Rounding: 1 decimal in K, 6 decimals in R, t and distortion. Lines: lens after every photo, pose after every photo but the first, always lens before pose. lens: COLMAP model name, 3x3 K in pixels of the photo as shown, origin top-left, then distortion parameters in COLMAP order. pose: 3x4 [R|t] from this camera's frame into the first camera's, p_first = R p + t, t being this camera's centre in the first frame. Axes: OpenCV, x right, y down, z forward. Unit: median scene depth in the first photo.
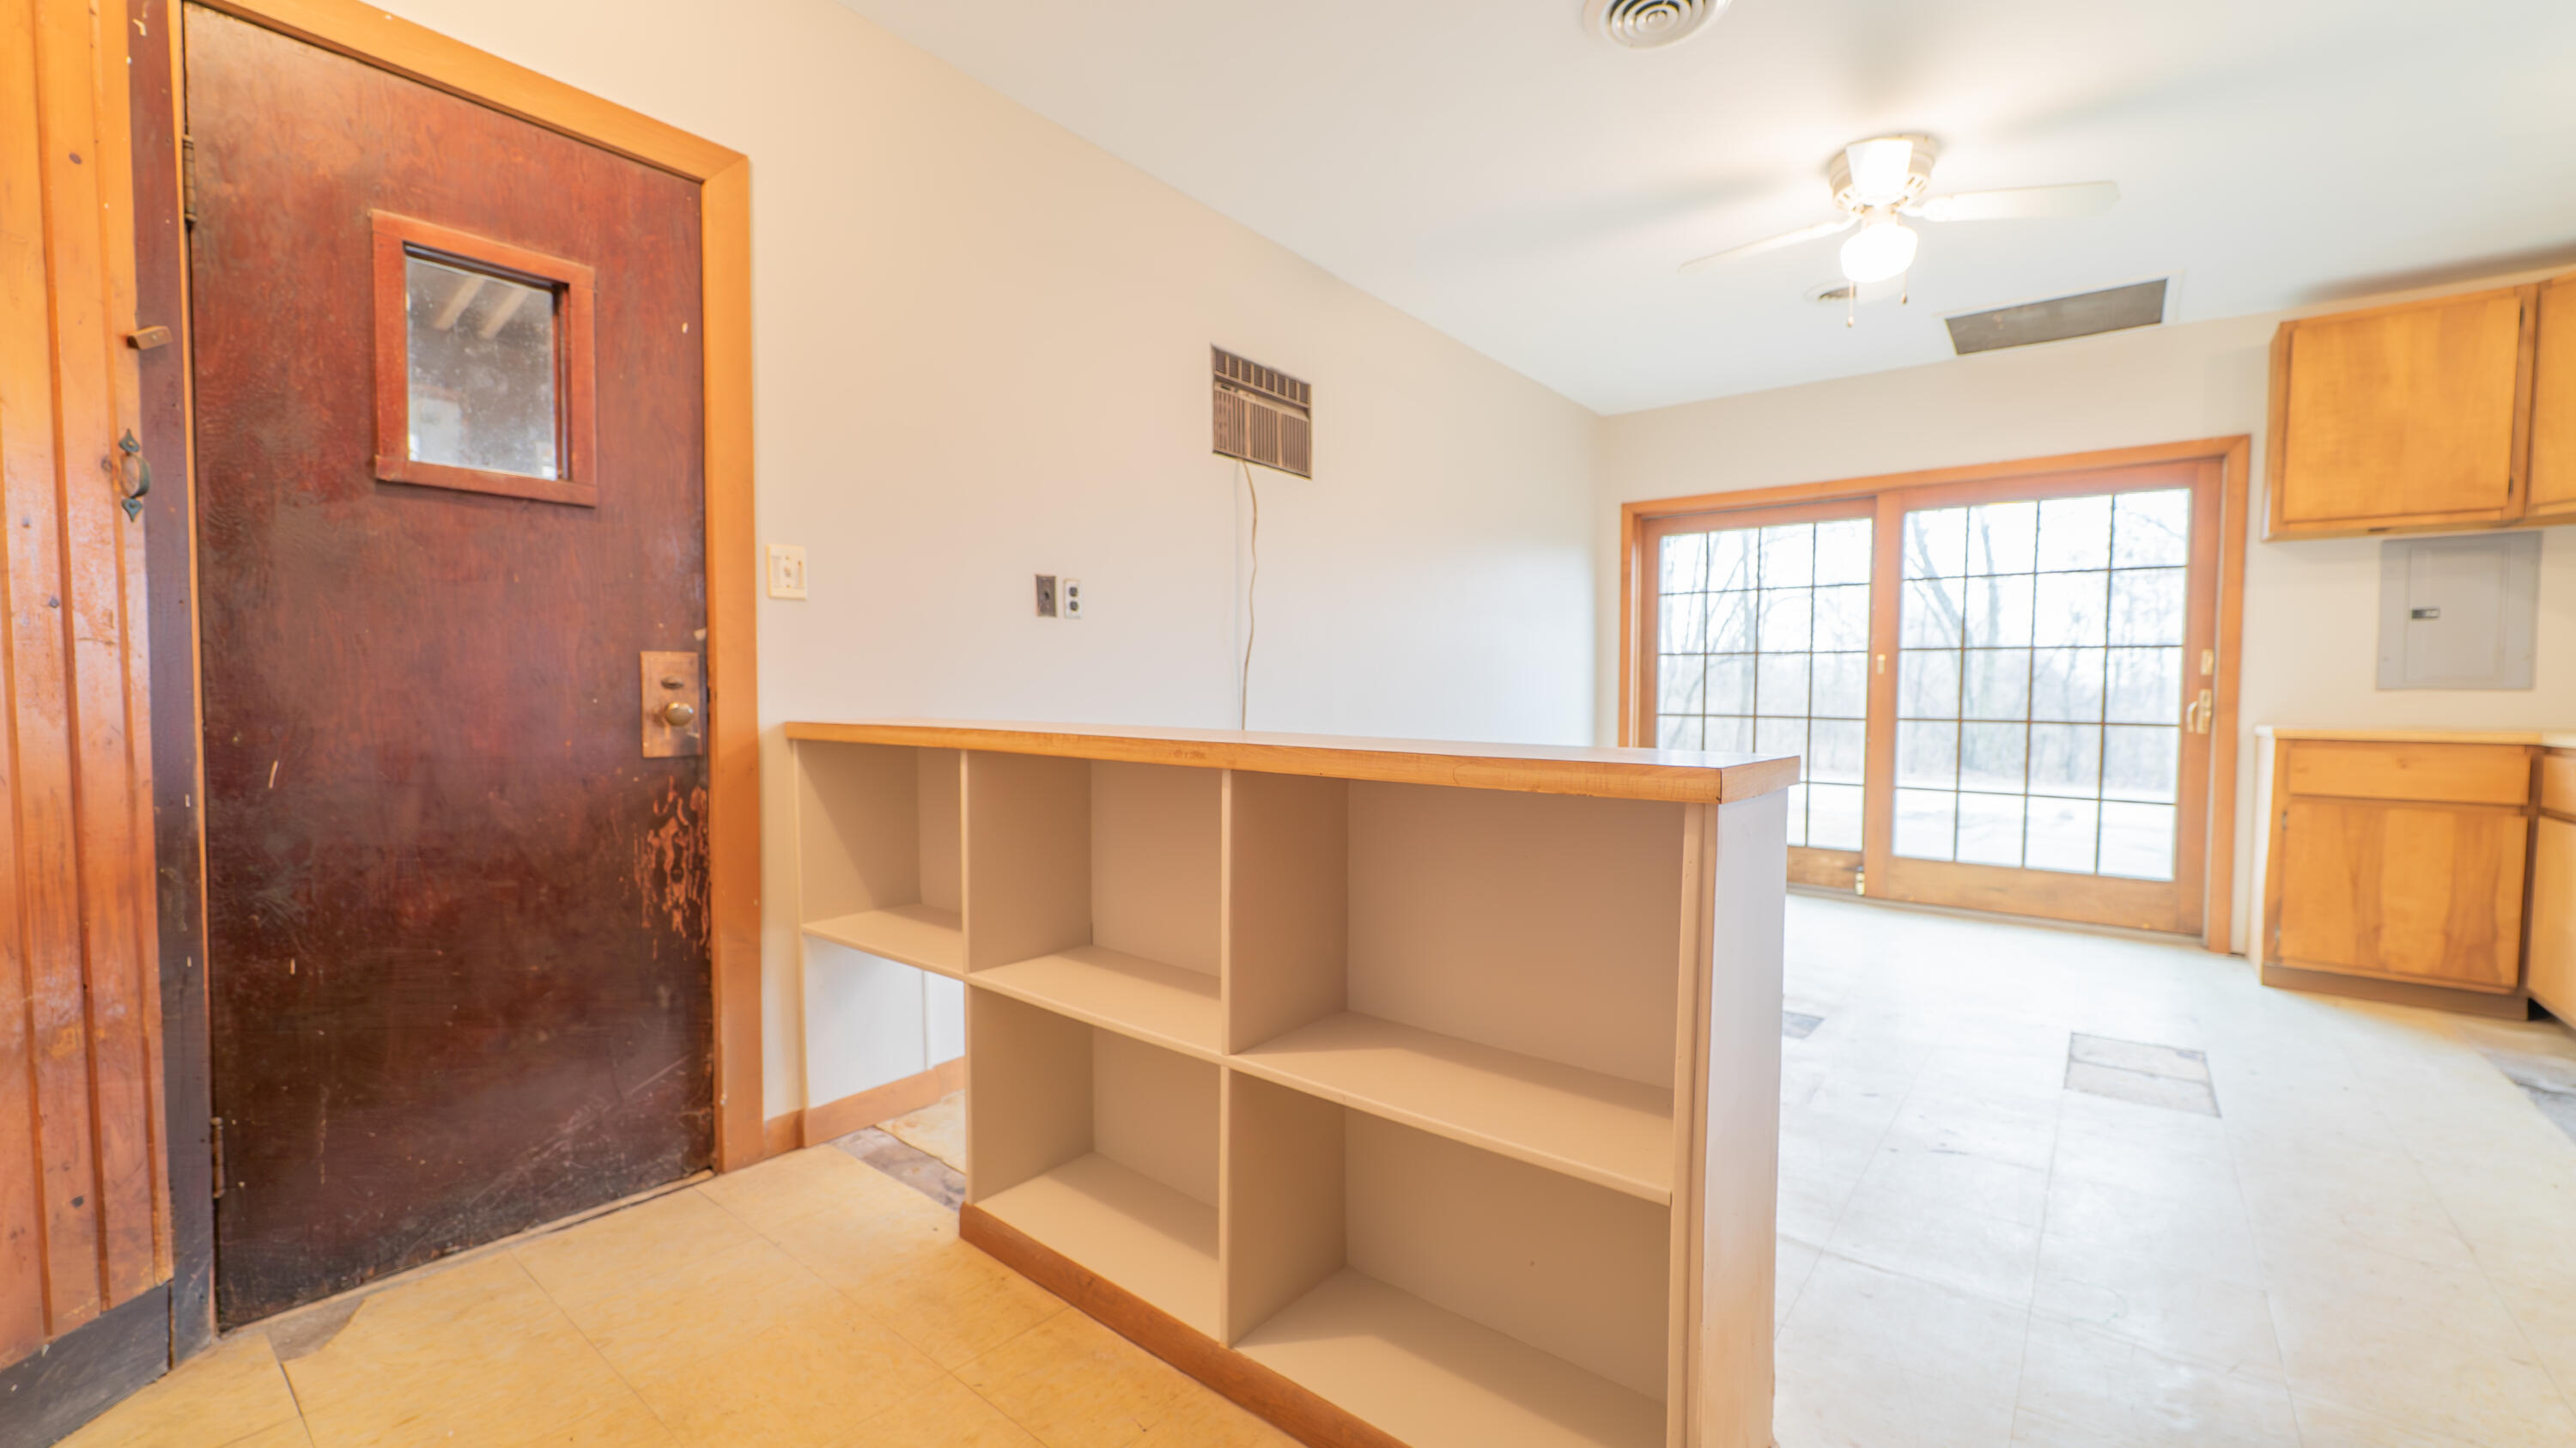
lens RADIAL K [[1027.1, 0, 1296.5], [0, 1027.1, 728.4], [0, 0, 1]] dist [0.000832, -0.000230]
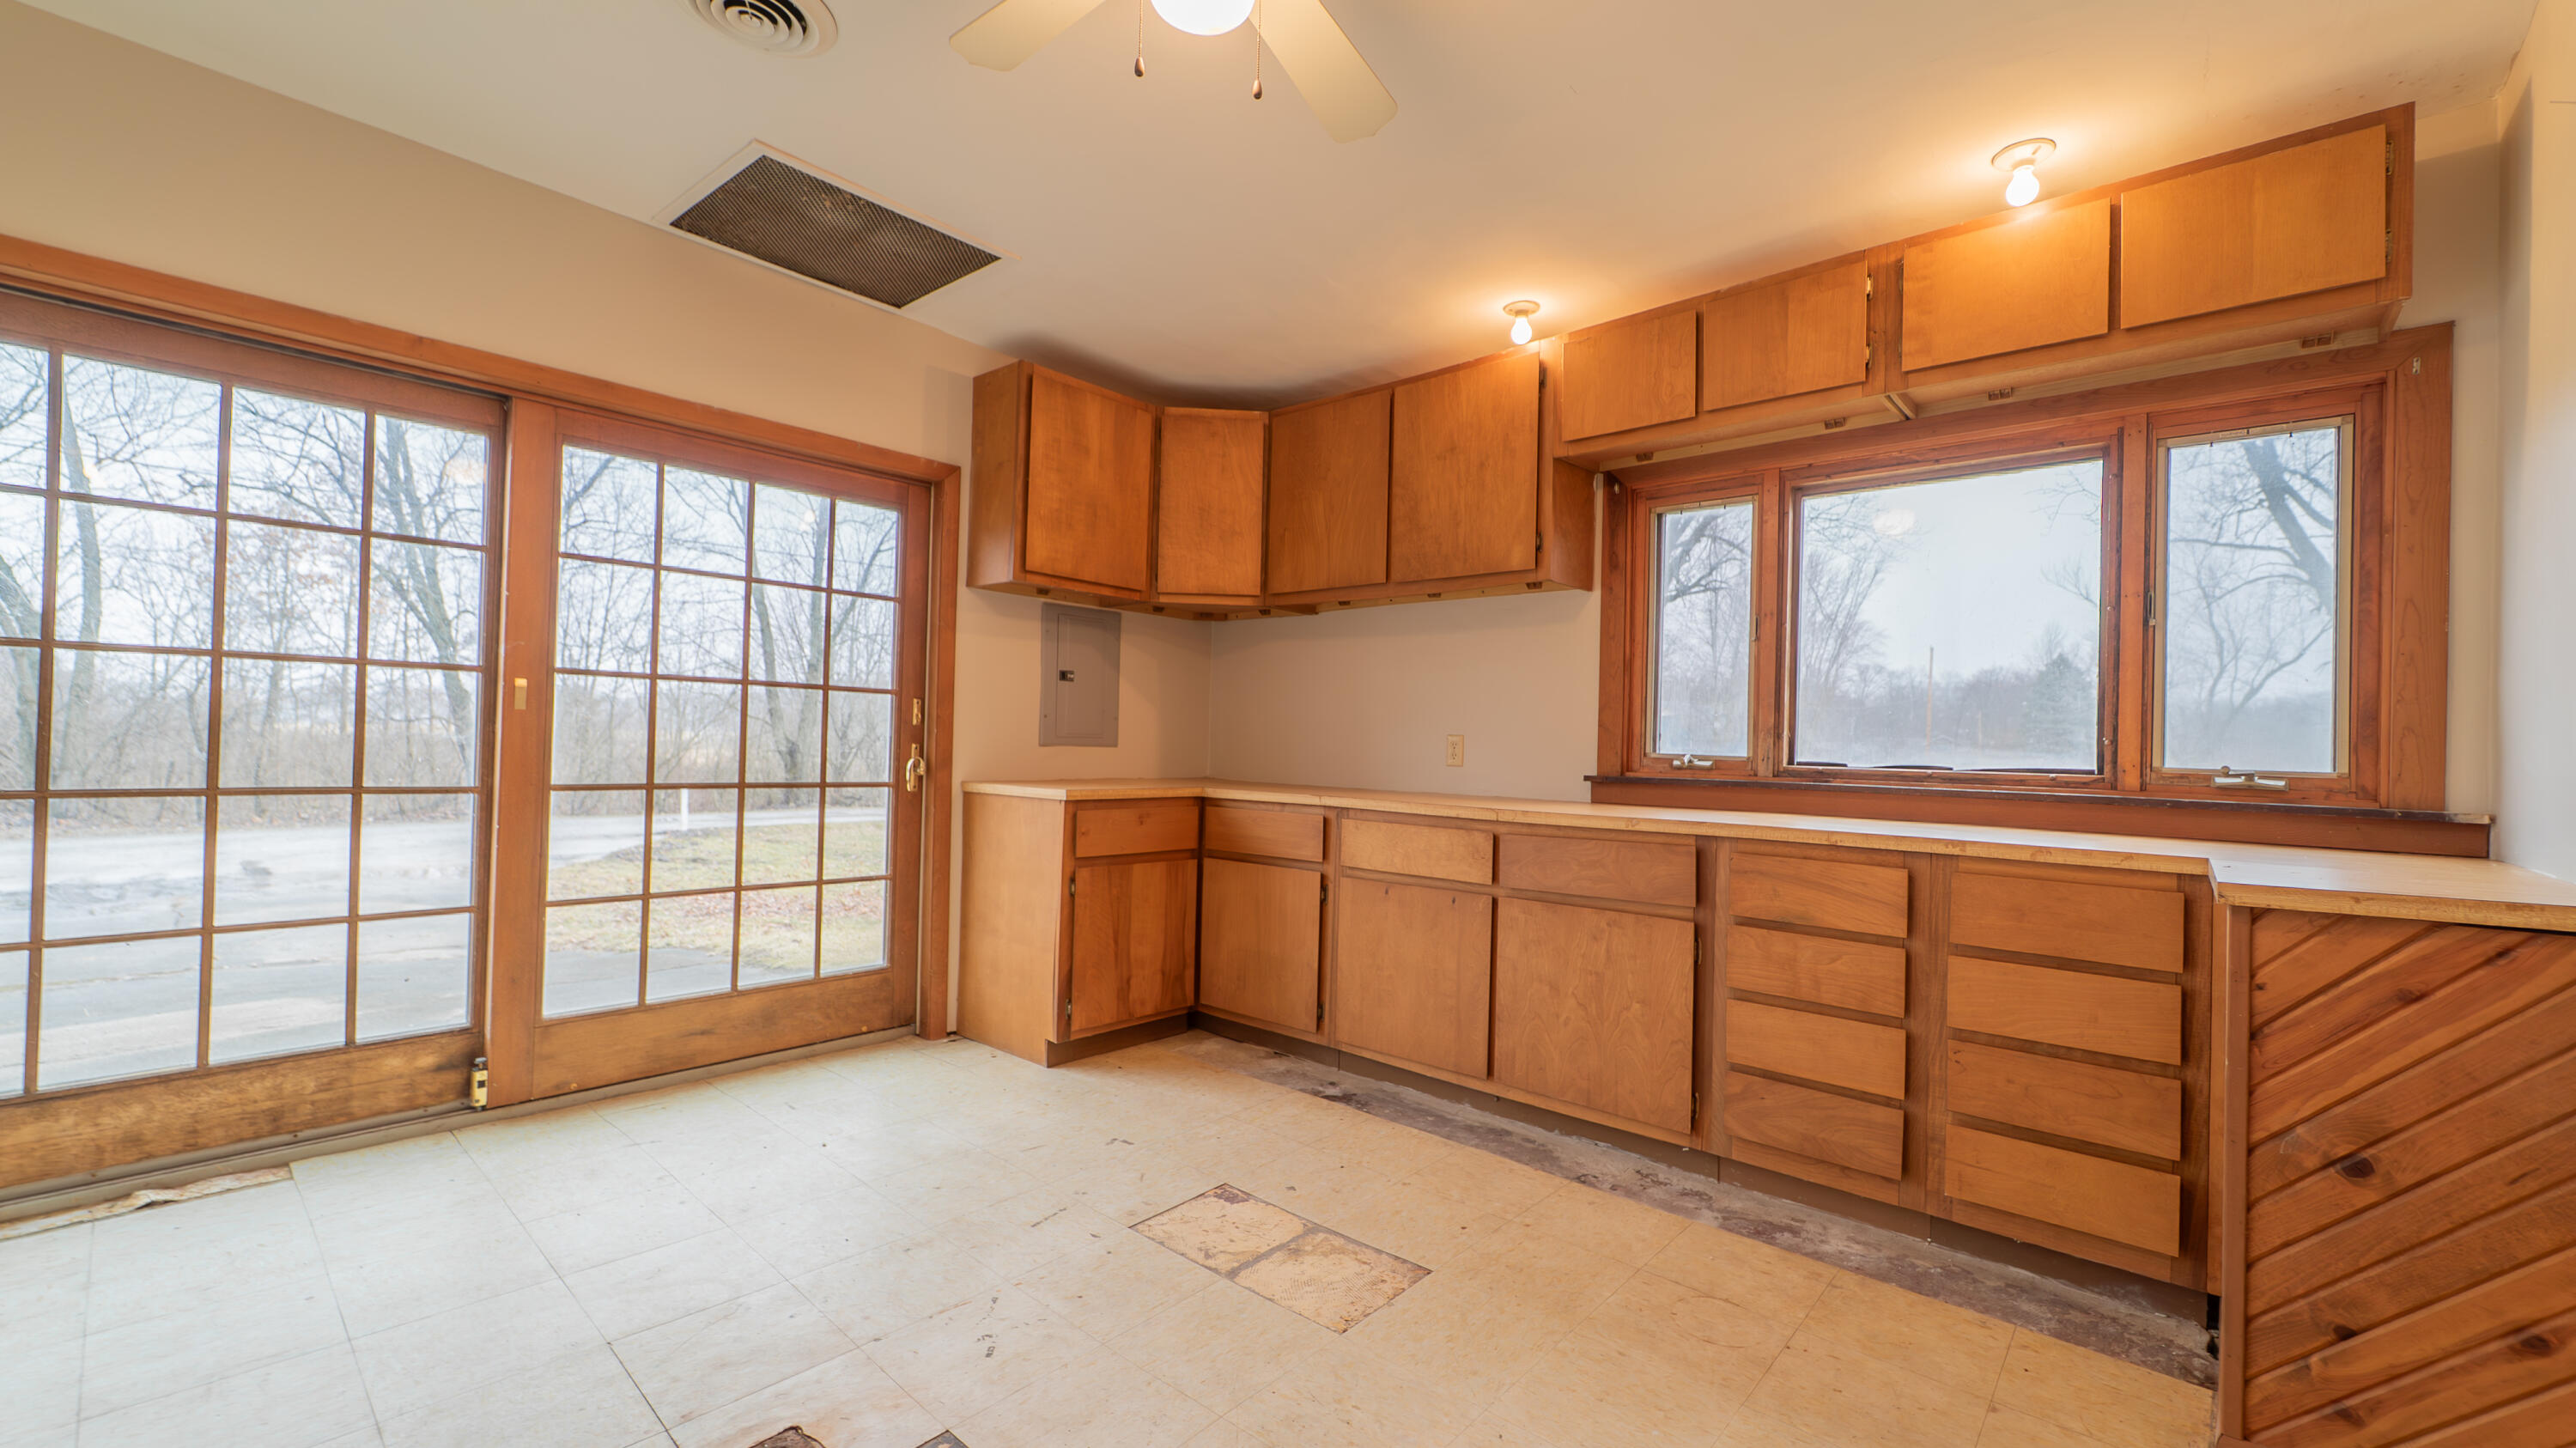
lens RADIAL K [[1027.1, 0, 1296.5], [0, 1027.1, 728.4], [0, 0, 1]] dist [0.000832, -0.000230]
pose [[0.048800, 0.005773, 0.998792, 0.019835], [0.007744, 0.999951, -0.006158, -0.042793], [-0.998779, 0.008035, 0.048753, 0.643108]]
